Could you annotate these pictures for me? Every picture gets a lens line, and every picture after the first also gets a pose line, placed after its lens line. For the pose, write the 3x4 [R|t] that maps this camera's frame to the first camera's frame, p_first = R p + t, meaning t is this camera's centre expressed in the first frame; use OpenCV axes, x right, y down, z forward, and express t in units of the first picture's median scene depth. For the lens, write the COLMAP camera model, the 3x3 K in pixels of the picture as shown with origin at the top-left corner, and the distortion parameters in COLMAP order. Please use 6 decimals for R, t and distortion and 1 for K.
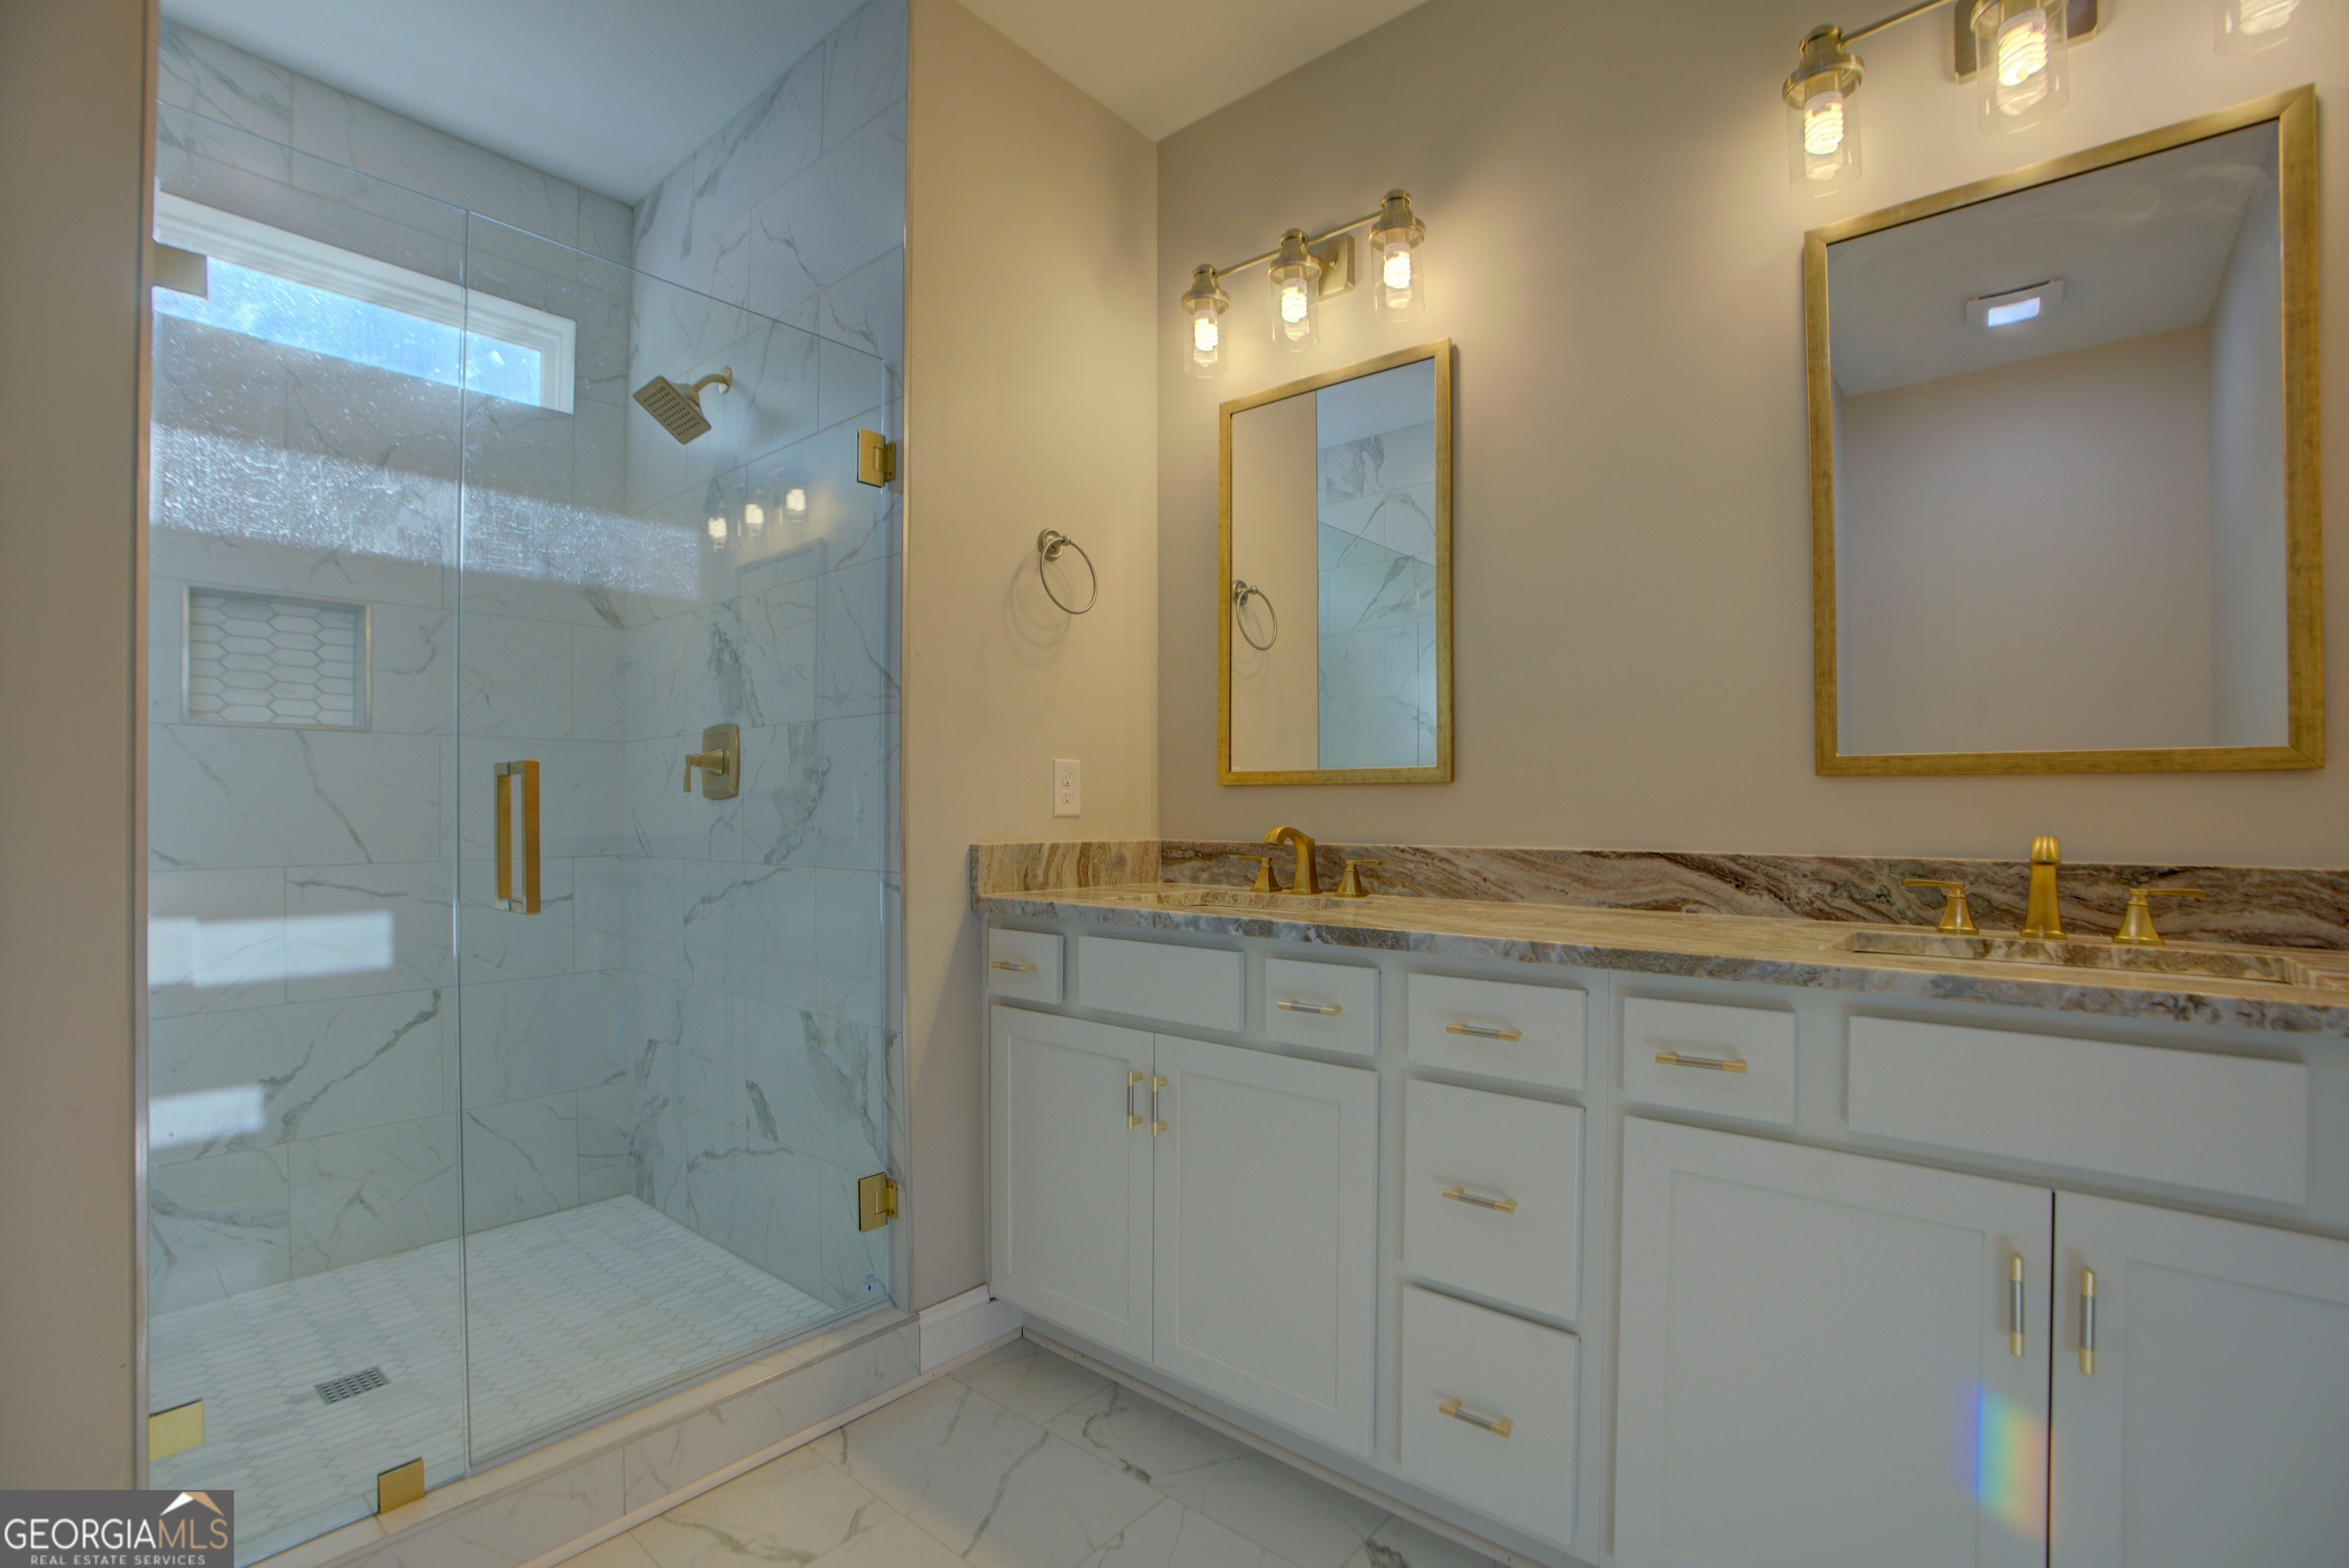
lens RADIAL K [[1067.8, 0, 1185.5], [0, 1067.8, 804.1], [0, 0, 1]] dist [-0.070926, 0.029564]
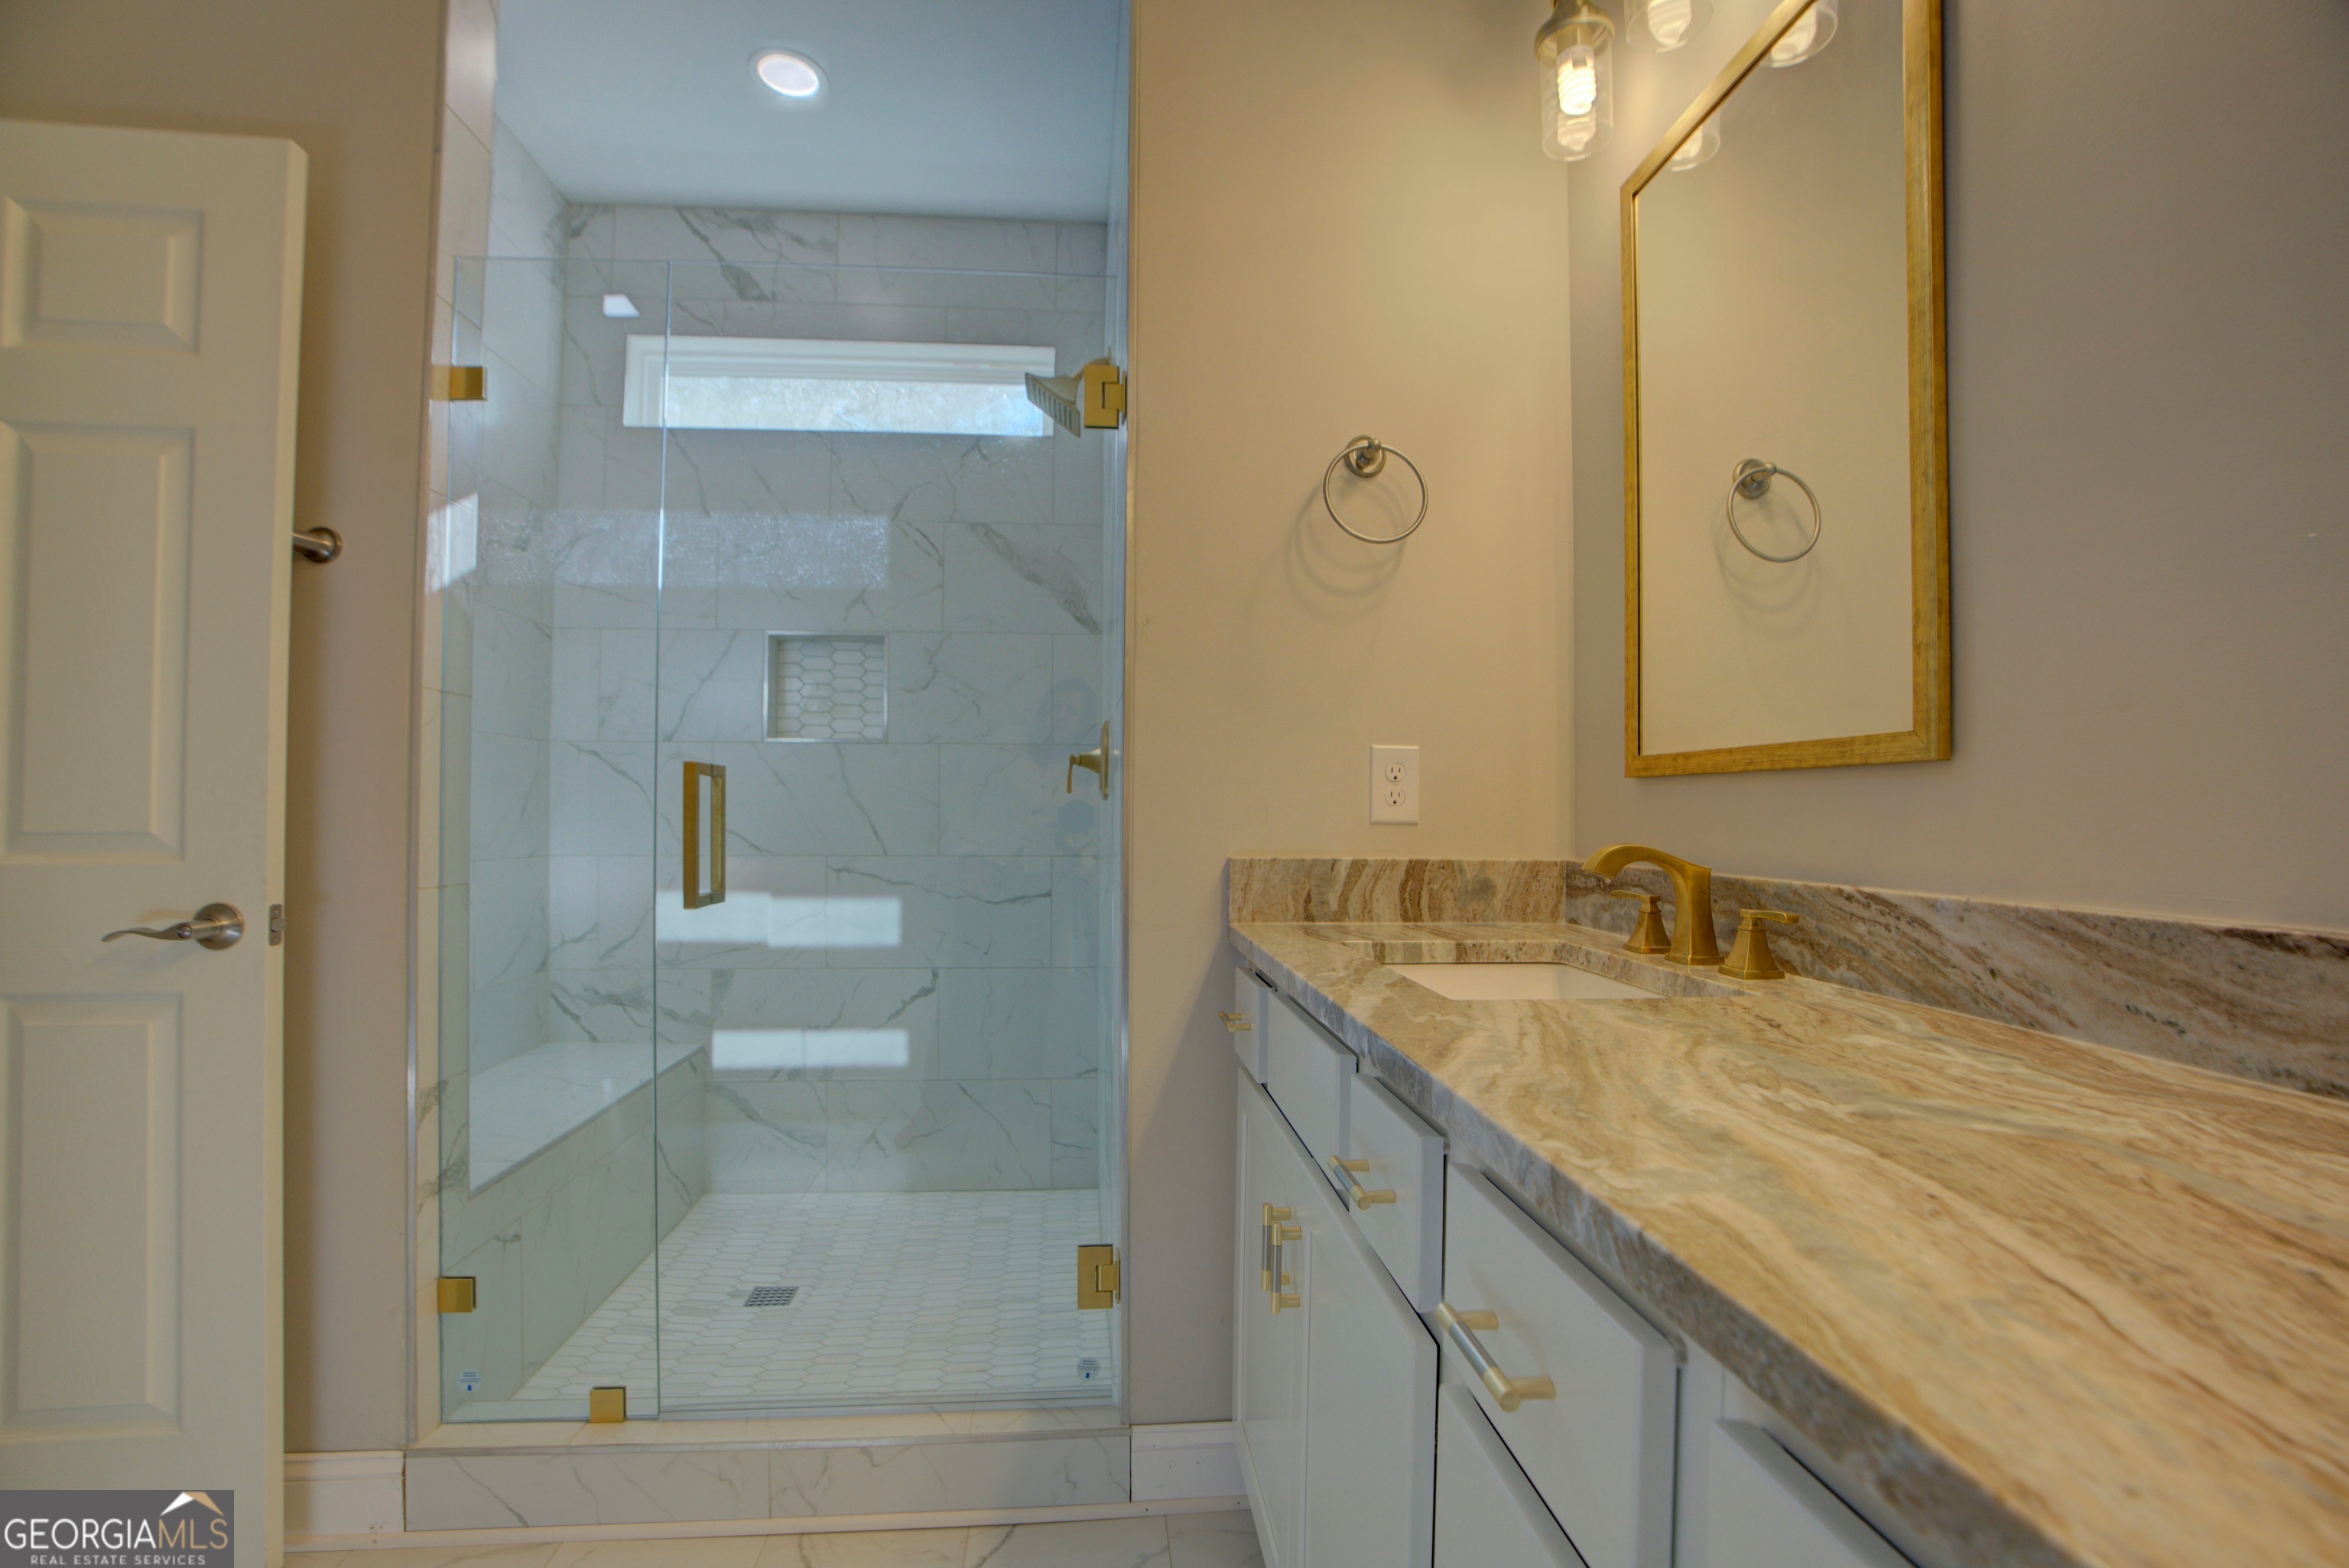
lens RADIAL K [[1067.8, 0, 1185.5], [0, 1067.8, 804.1], [0, 0, 1]] dist [-0.070926, 0.029564]
pose [[0.714758, 0.000920, -0.699372, 0.313705], [-0.004330, 0.999986, -0.003110, 0.001625], [0.699359, 0.005252, 0.714751, 0.402500]]
